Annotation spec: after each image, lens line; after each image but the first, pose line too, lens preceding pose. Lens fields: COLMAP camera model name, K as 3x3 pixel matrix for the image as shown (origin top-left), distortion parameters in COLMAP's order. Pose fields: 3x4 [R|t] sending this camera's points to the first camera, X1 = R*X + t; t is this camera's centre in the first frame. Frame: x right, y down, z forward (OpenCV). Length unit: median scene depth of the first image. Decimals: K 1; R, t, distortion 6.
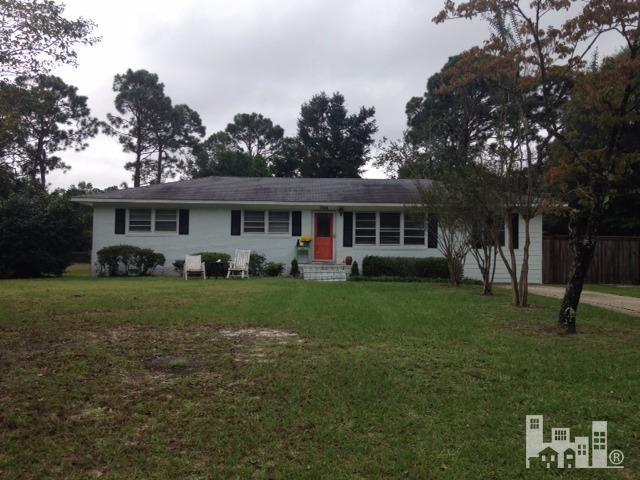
lens RADIAL K [[588.6, 0, 320.4], [0, 588.6, 237.3], [0, 0, 1]] dist [0.215851, -0.377985]
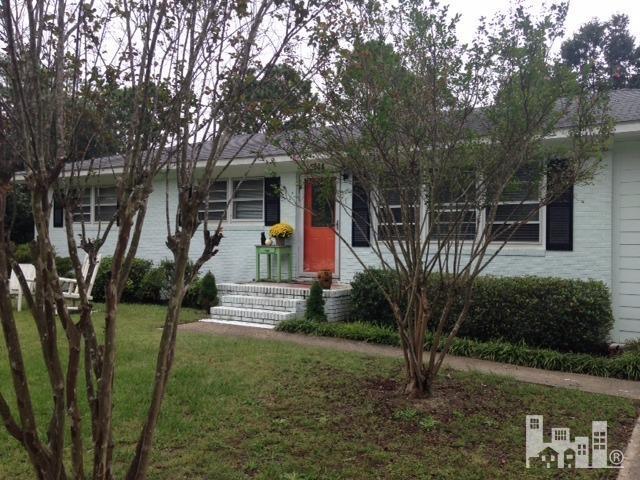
lens RADIAL K [[588.6, 0, 320.4], [0, 588.6, 237.3], [0, 0, 1]] dist [0.215851, -0.377985]
pose [[0.834853, -0.007378, -0.550423, 0.275170], [0.007946, 0.999968, -0.001350, 0.008800], [0.550415, -0.003247, 0.834885, 0.591144]]
